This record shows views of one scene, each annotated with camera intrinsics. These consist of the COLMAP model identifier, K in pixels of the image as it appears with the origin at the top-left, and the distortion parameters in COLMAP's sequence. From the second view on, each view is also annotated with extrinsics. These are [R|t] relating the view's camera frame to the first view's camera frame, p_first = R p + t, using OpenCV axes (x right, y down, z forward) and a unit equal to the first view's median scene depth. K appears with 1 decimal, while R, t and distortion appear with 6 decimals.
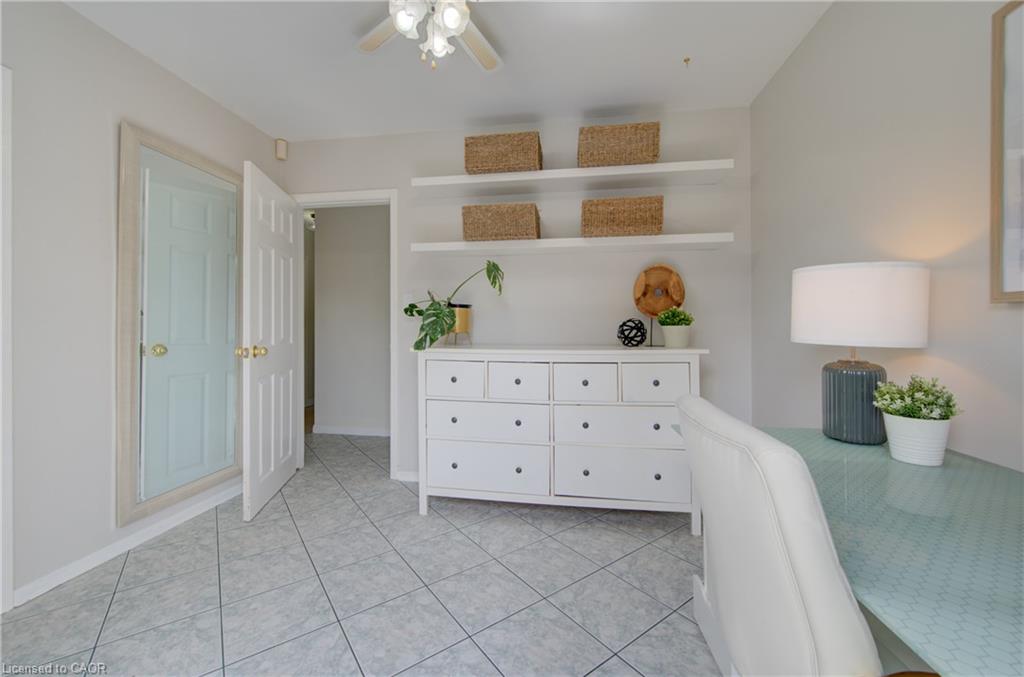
lens RADIAL K [[413.5, 0, 510.8], [0, 413.5, 330.5], [0, 0, 1]] dist [-0.003597, -0.000293]
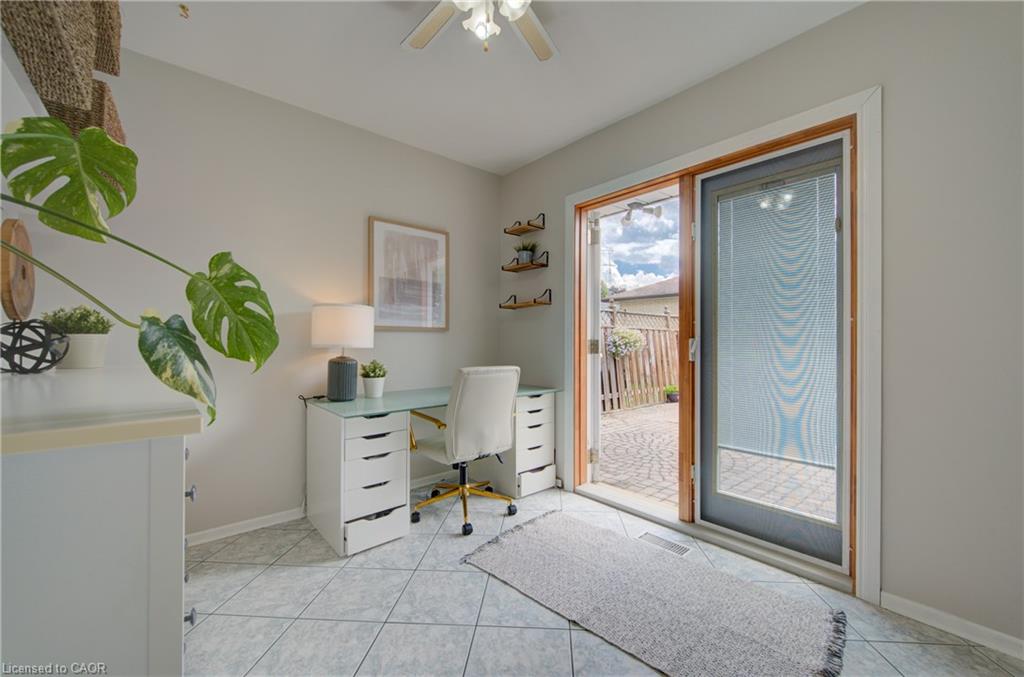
lens RADIAL K [[413.5, 0, 513.5], [0, 413.5, 337.7], [0, 0, 1]] dist [-0.003597, -0.000293]
pose [[-0.748883, 0.004258, 0.662689, -0.818698], [0.005827, 0.999983, 0.000159, -0.006548], [-0.662677, 0.003981, -0.748895, 1.602969]]
